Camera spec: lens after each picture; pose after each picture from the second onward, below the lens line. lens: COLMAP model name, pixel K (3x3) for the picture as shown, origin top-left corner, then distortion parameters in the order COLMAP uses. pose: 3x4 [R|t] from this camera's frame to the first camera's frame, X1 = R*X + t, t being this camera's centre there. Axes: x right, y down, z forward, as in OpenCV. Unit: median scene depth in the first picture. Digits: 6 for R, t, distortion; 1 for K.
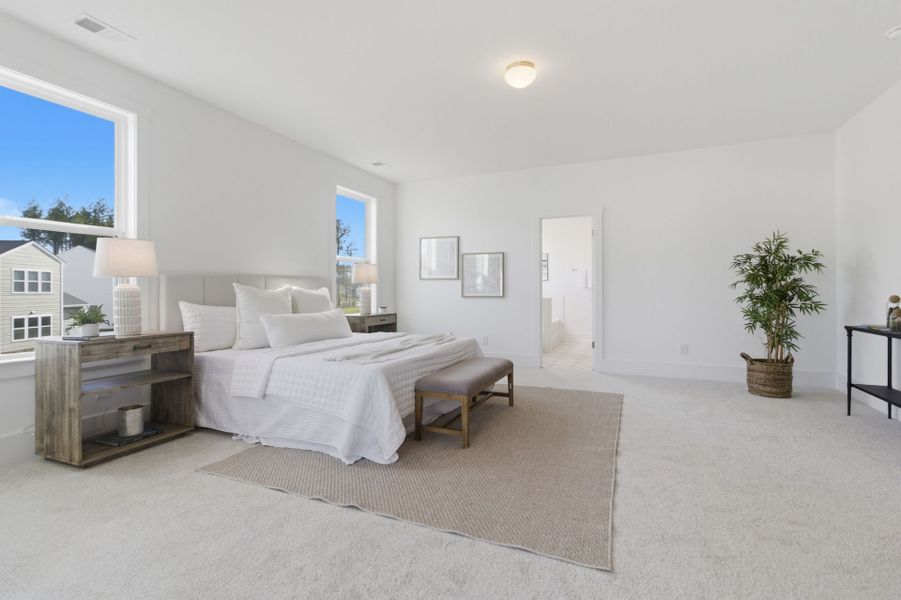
lens RADIAL K [[421.9, 0, 449.4], [0, 421.9, 293.5], [0, 0, 1]] dist [-0.007516, 0.001364]
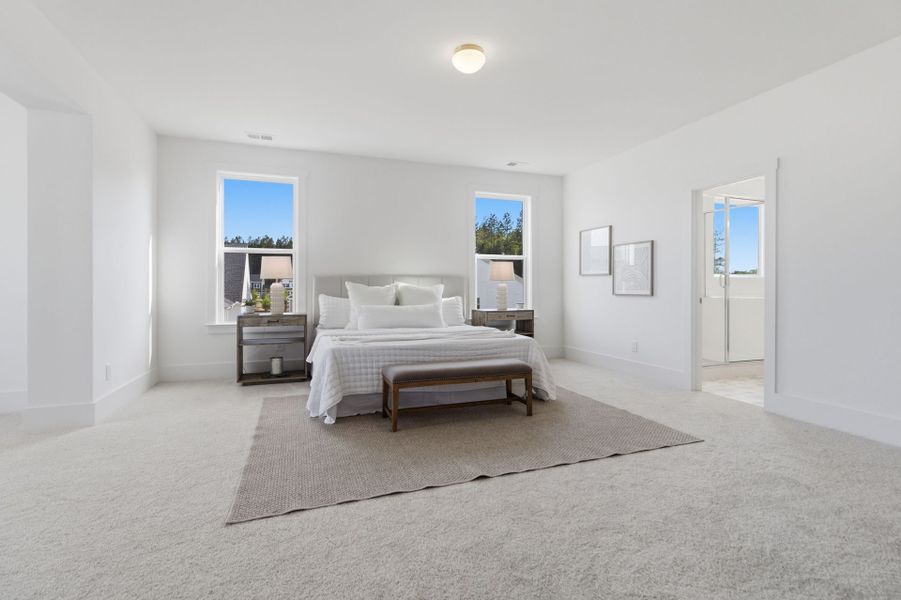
lens RADIAL K [[421.9, 0, 456.6], [0, 421.9, 297.1], [0, 0, 1]] dist [-0.007516, 0.001364]
pose [[0.709080, 0.020364, -0.704834, 0.481700], [-0.007814, 0.999748, 0.021023, -0.003741], [0.705085, -0.009400, 0.709060, 0.180718]]
